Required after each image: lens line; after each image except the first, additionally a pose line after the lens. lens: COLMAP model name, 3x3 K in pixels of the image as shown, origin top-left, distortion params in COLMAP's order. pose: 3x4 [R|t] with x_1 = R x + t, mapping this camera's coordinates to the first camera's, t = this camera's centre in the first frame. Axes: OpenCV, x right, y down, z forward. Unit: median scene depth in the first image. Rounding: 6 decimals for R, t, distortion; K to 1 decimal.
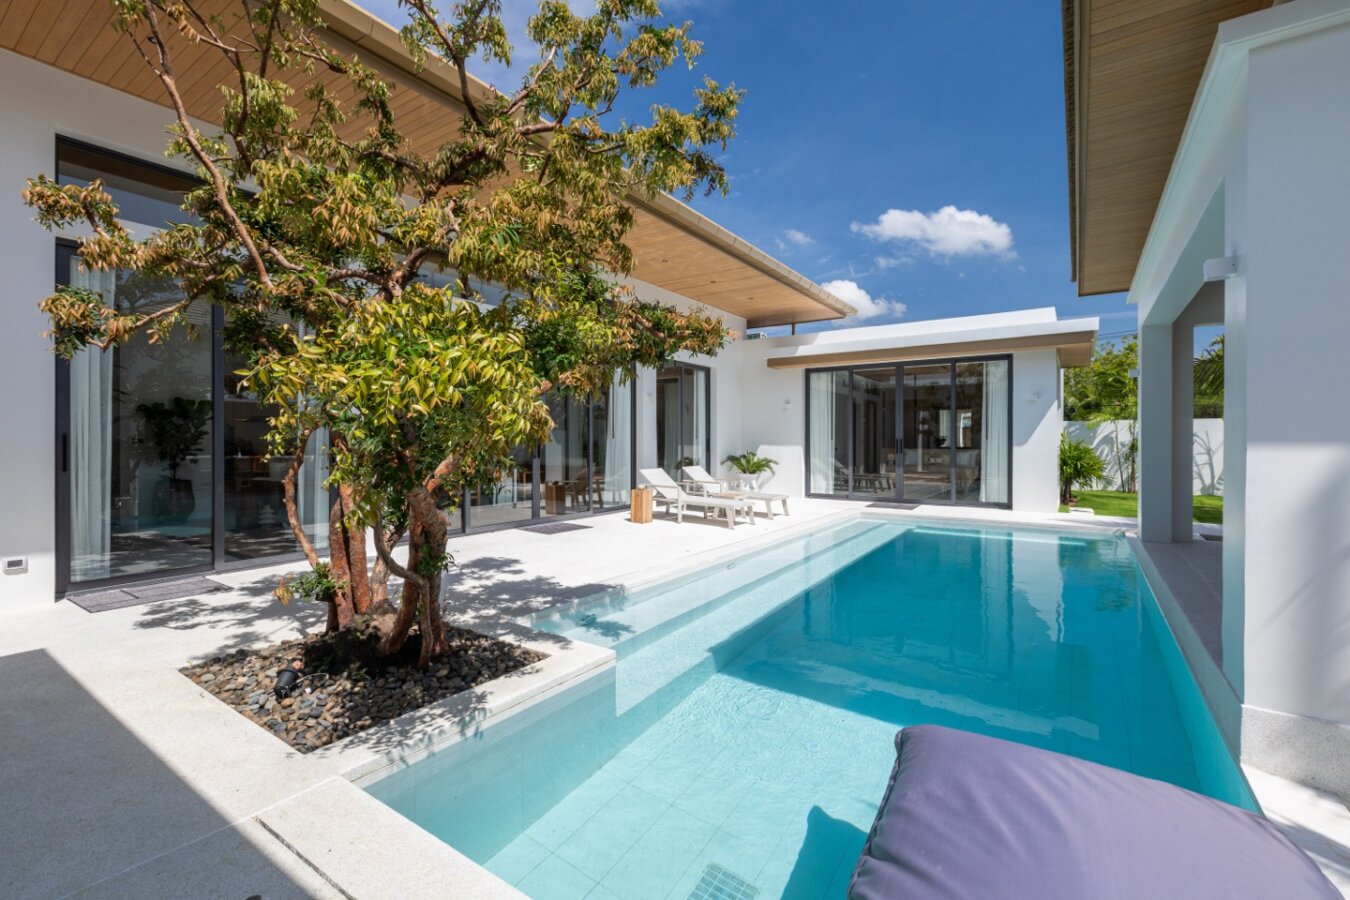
lens RADIAL K [[600.3, 0, 673.1], [0, 600.3, 438.2], [0, 0, 1]] dist [-0.000166, 0.001546]
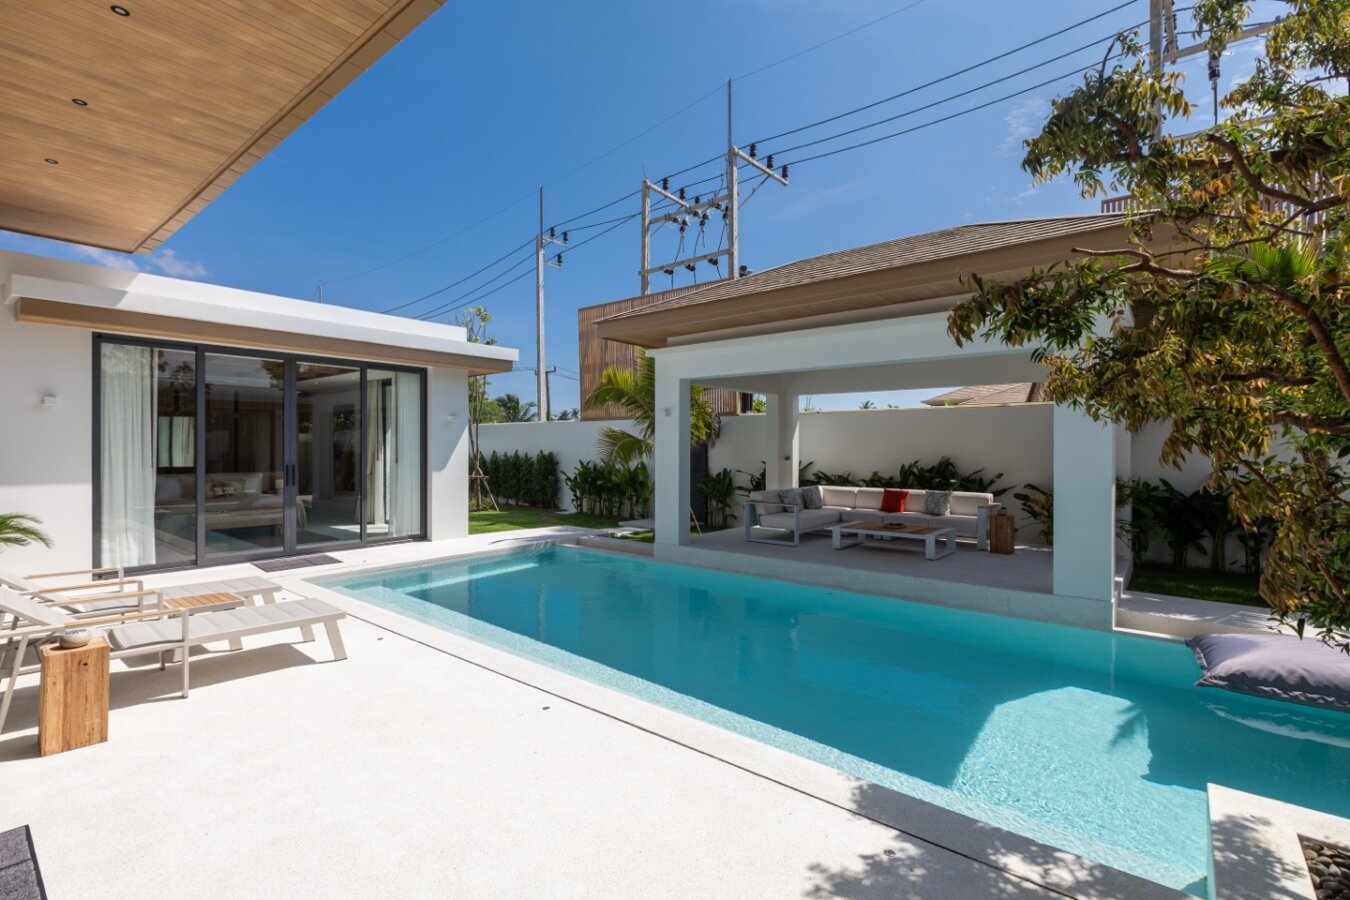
lens RADIAL K [[600.3, 0, 687.4], [0, 600.3, 452.5], [0, 0, 1]] dist [-0.000166, 0.001546]
pose [[0.079832, -0.007043, 0.996783, -0.640204], [-0.008585, 0.999933, 0.007753, -0.050388], [-0.996771, -0.009176, 0.079767, 1.118159]]
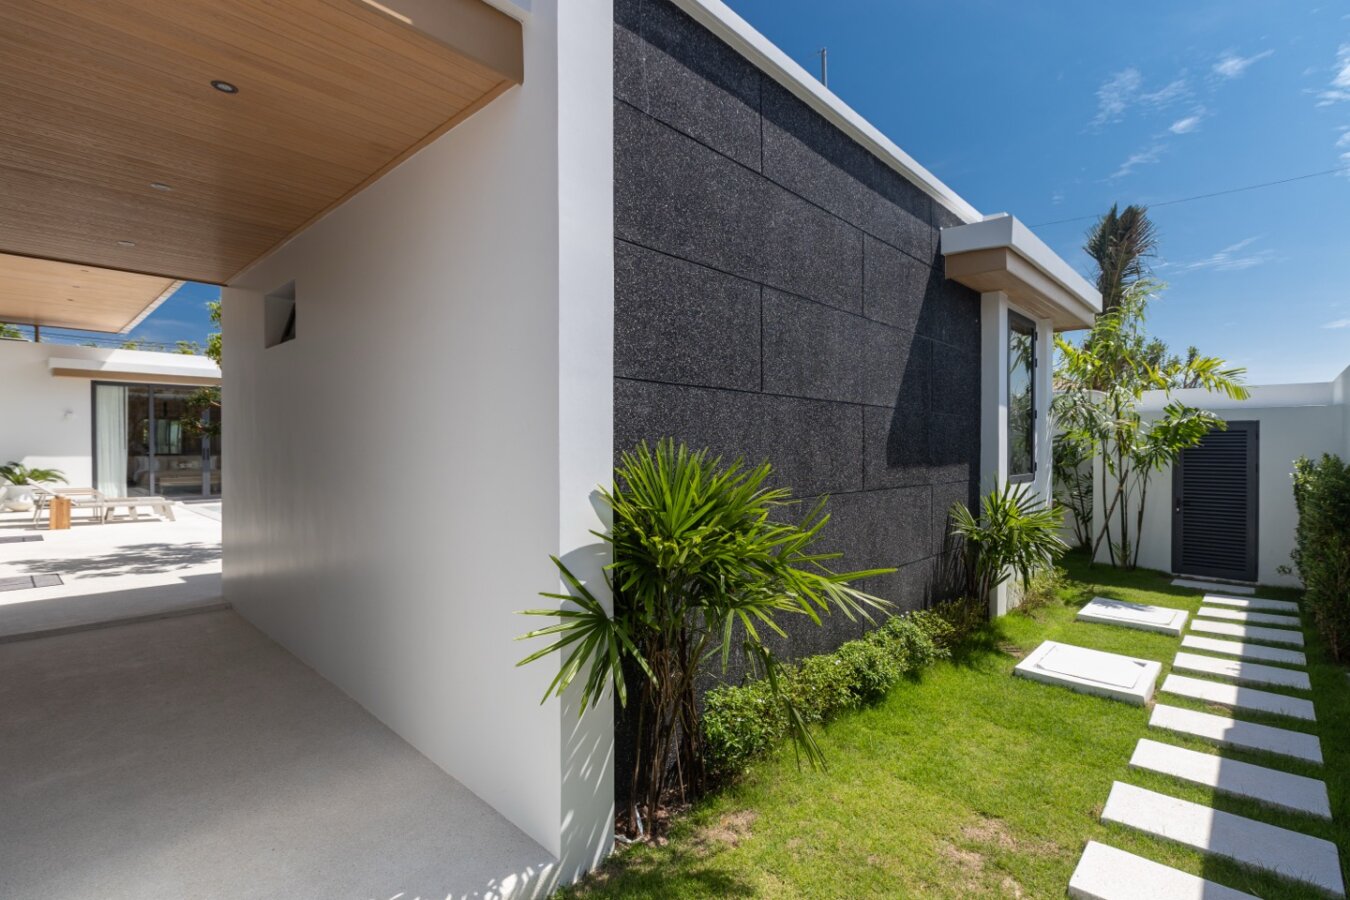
lens RADIAL K [[600.3, 0, 681.3], [0, 600.3, 448.8], [0, 0, 1]] dist [-0.000166, 0.001546]
pose [[0.171402, -0.003021, 0.985197, -1.572659], [-0.009435, 0.999944, 0.004708, -0.030616], [-0.985156, -0.010103, 0.171363, -0.453719]]
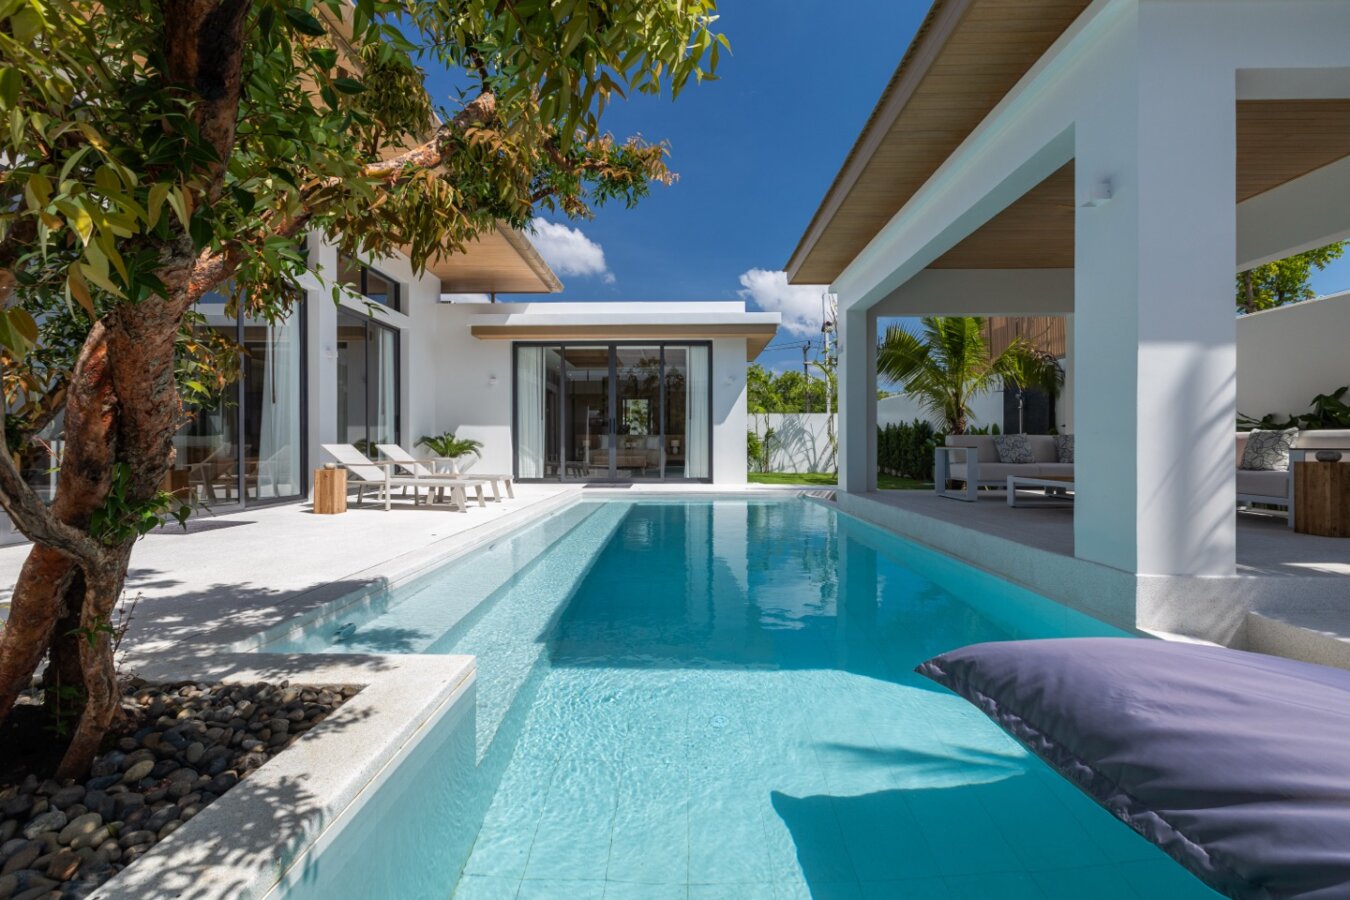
lens RADIAL K [[600.3, 0, 682.3], [0, 600.3, 448.8], [0, 0, 1]] dist [-0.000166, 0.001546]
pose [[0.831523, -0.005425, 0.555464, -0.181016], [-0.001110, 0.999934, 0.011428, 0.090980], [-0.555489, -0.010119, 0.831462, 0.250844]]
